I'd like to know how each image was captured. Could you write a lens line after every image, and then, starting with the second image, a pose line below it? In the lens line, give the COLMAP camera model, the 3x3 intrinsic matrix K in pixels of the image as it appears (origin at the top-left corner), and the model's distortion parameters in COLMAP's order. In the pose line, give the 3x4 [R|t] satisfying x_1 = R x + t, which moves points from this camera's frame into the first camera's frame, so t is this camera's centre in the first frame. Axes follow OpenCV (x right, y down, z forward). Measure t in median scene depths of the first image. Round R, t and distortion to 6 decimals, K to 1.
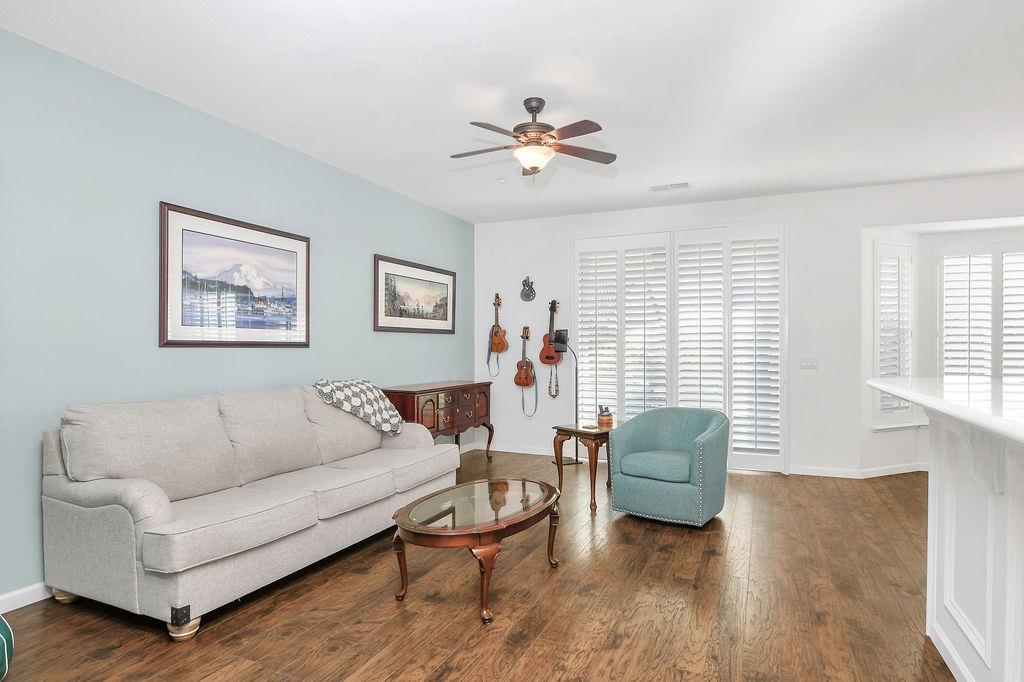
lens RADIAL K [[547.3, 0, 557.5], [0, 547.3, 350.1], [0, 0, 1]] dist [-0.018362, 0.000875]
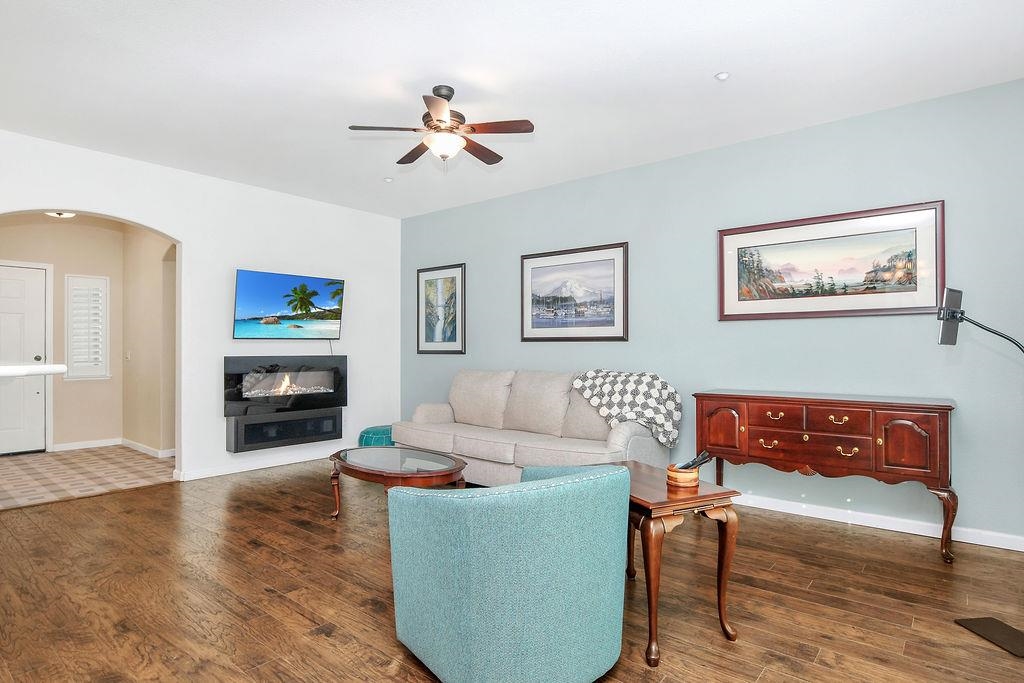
lens RADIAL K [[527.1, 0, 492.0], [0, 527.1, 351.1], [0, 0, 1]] dist [-0.023776, 0.000709]
pose [[-0.318098, 0.000239, -0.948058, 0.592296], [-0.007624, 0.999967, 0.002810, 0.013617], [0.948027, 0.008122, -0.318085, 0.992905]]
